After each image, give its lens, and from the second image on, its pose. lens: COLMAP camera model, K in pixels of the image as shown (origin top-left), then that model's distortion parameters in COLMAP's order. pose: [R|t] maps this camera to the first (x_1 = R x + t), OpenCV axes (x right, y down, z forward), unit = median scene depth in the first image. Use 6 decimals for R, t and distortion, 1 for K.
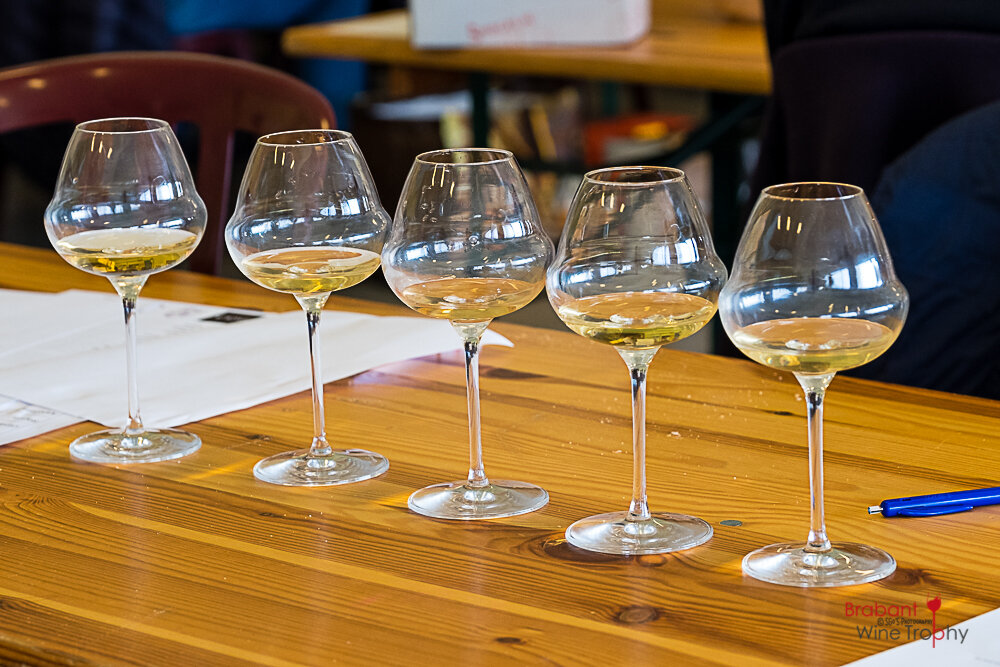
lens RADIAL K [[3326.7, 0, 498.3], [0, 3326.7, 334.8], [0, 0, 1]] dist [-0.052875, 0.000000]
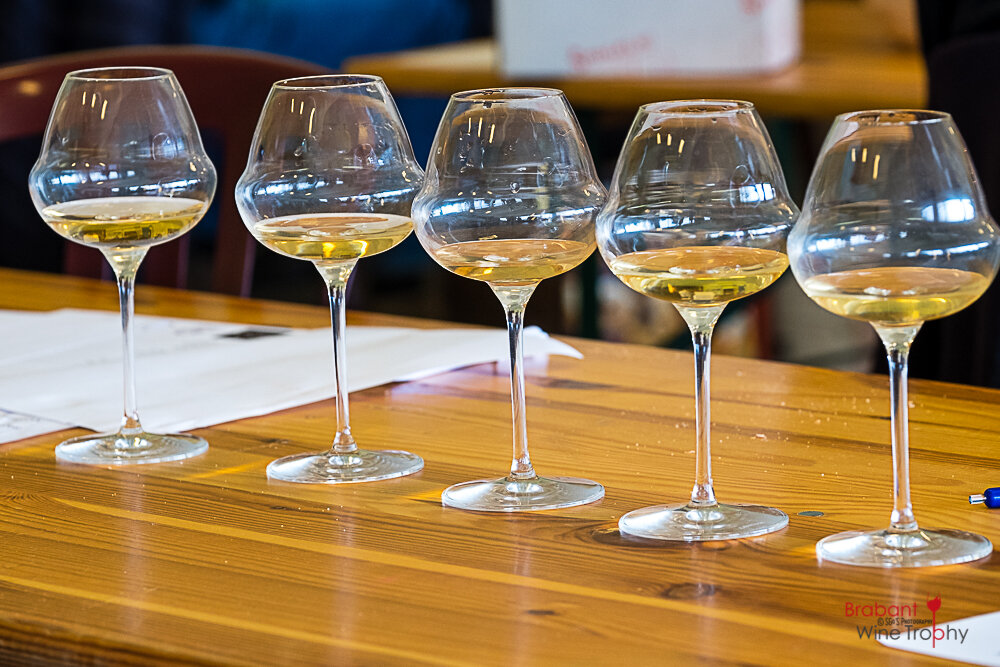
lens RADIAL K [[4761.7, 0, 500.9], [0, 4761.7, 332.8], [0, 0, 1]] dist [-0.027239, 0.000000]
pose [[0.999022, 0.001213, -0.044197, 0.042764], [-0.004310, 0.997536, -0.070026, 0.094136], [0.044003, 0.070148, 0.996566, -0.237722]]
